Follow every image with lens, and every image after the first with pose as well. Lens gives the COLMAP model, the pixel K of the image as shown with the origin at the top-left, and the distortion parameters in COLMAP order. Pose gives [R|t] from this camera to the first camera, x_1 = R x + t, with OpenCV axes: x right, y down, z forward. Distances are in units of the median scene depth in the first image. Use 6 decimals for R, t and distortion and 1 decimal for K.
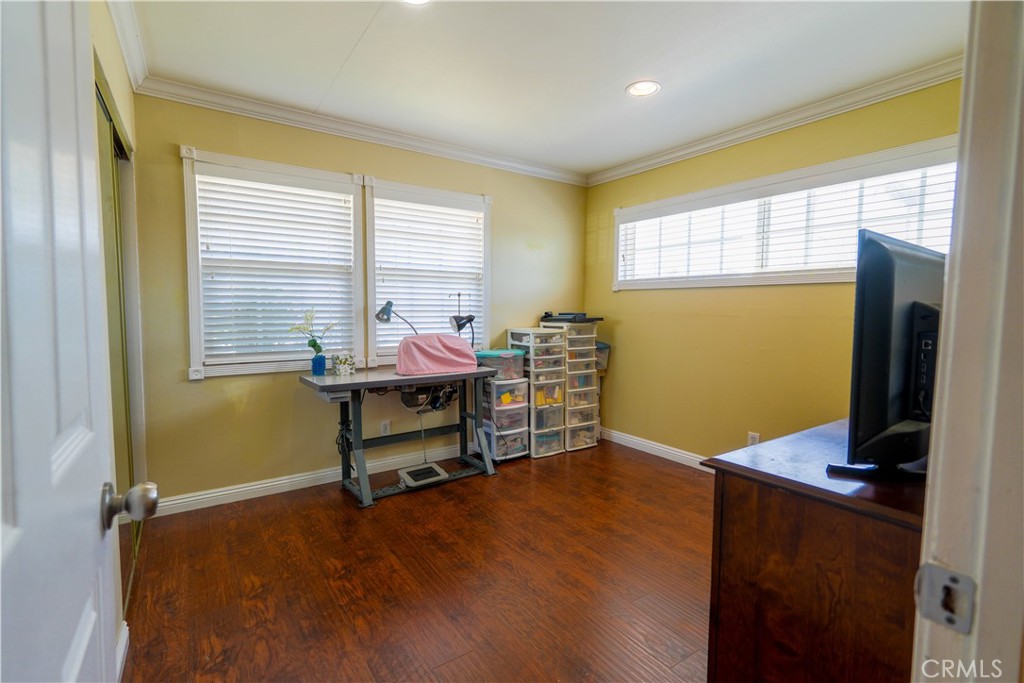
lens RADIAL K [[472.8, 0, 510.7], [0, 472.8, 340.9], [0, 0, 1]] dist [0.000798, -0.000293]
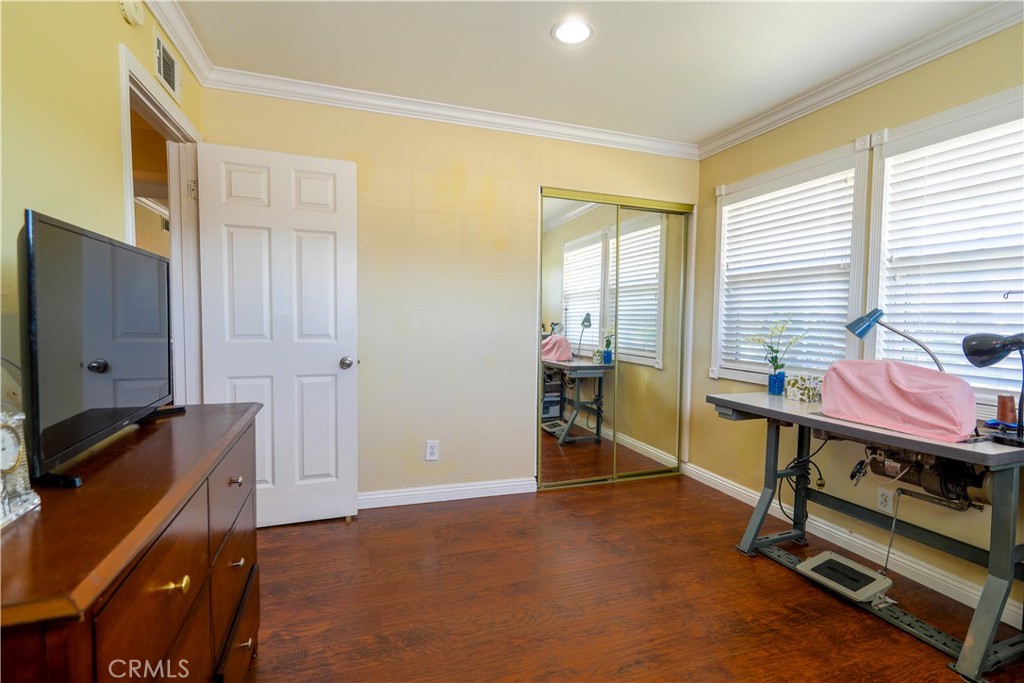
lens RADIAL K [[472.8, 0, 510.1], [0, 472.8, 340.8], [0, 0, 1]] dist [0.000798, -0.000293]
pose [[-0.260303, 0.041007, -0.964656, 0.566038], [-0.078423, 0.994899, 0.063454, -0.043397], [0.962337, 0.092169, -0.255759, 0.725769]]
